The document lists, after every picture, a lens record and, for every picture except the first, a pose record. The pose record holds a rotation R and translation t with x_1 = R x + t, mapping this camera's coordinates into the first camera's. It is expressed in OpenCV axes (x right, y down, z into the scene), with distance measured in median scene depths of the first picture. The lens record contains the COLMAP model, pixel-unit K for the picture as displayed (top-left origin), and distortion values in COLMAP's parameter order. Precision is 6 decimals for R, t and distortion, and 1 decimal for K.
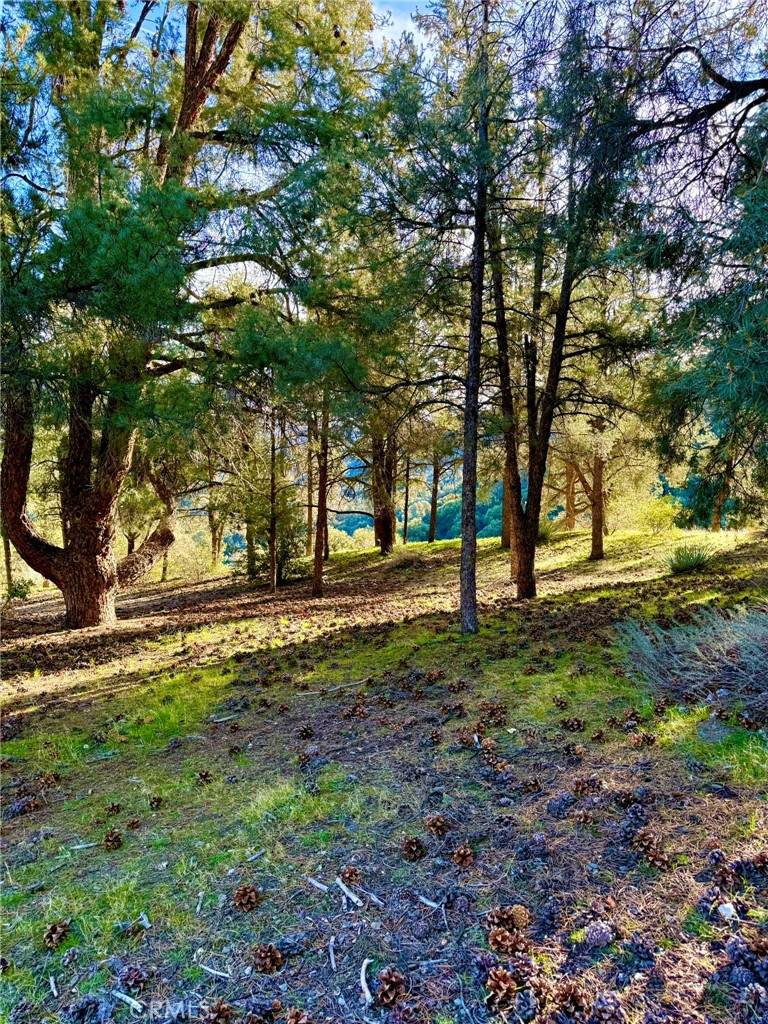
lens RADIAL K [[693.8, 0, 384.0], [0, 693.8, 512.0], [0, 0, 1]] dist [0.003340, -0.016562]
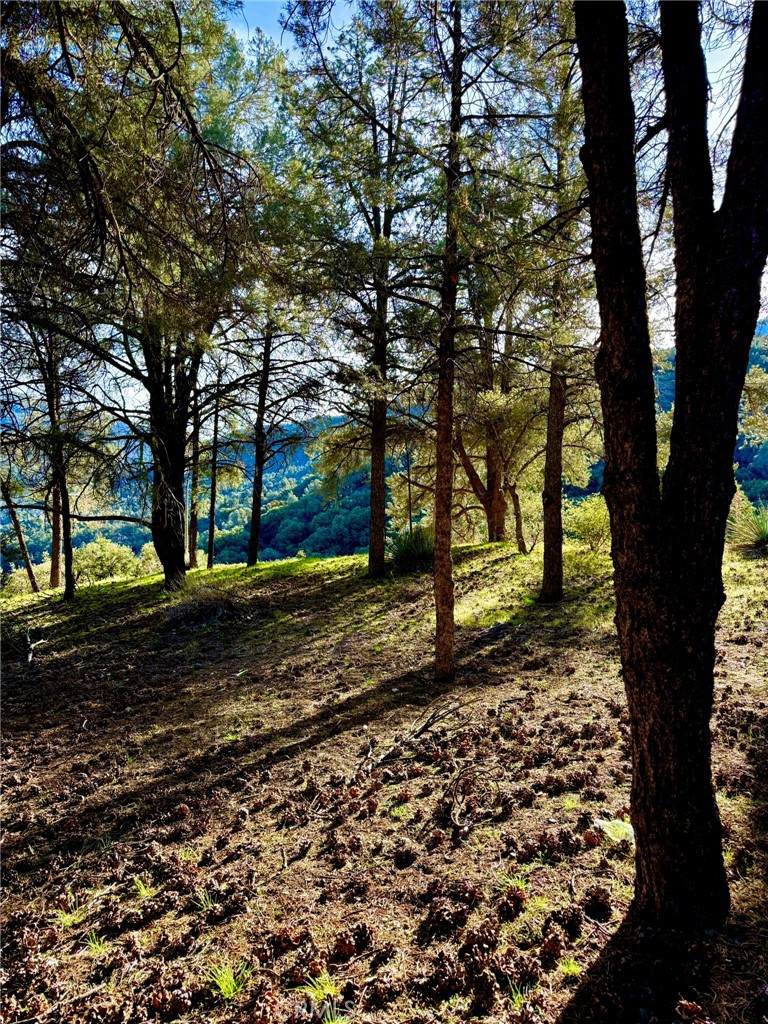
lens RADIAL K [[693.8, 0, 384.0], [0, 693.8, 512.0], [0, 0, 1]] dist [0.003340, -0.016562]
pose [[0.968265, -0.002955, 0.249910, 0.028205], [0.005527, 0.999939, -0.009590, 0.002651], [-0.249866, 0.010667, 0.968222, 0.377237]]
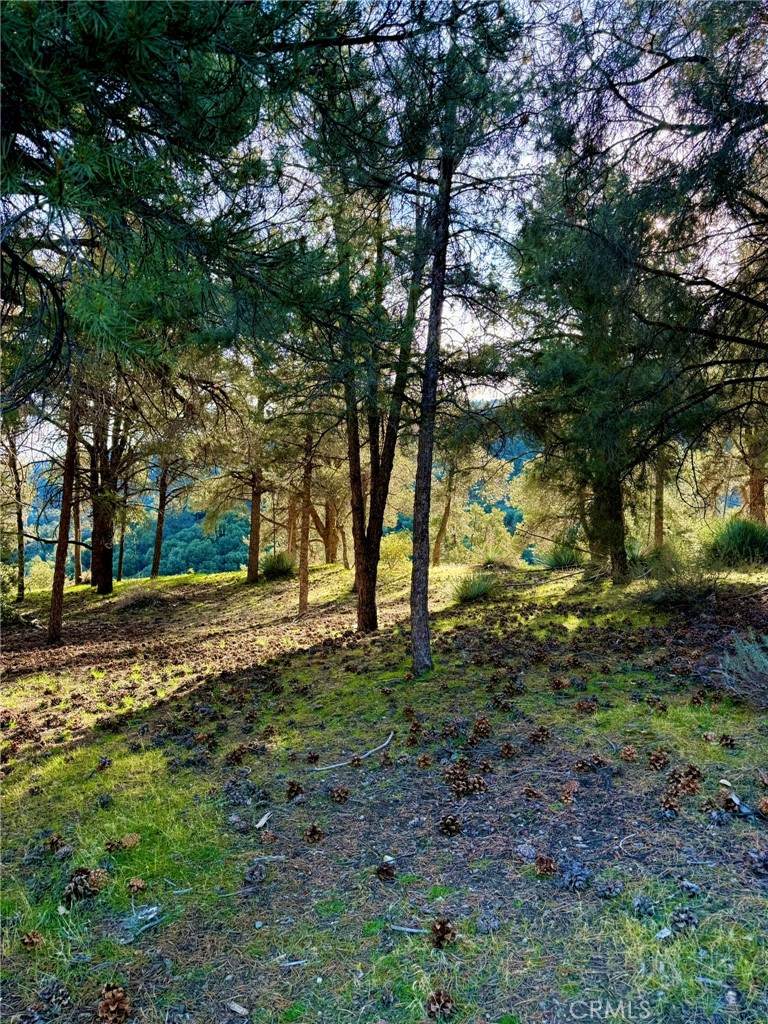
lens RADIAL K [[706.5, 0, 384.0], [0, 706.5, 512.0], [0, 0, 1]] dist [0.065646, -0.001056]
pose [[0.885601, 0.038198, 0.462874, -0.097060], [-0.011418, 0.998102, -0.060520, 0.012118], [-0.464307, 0.048311, 0.884356, 0.079330]]
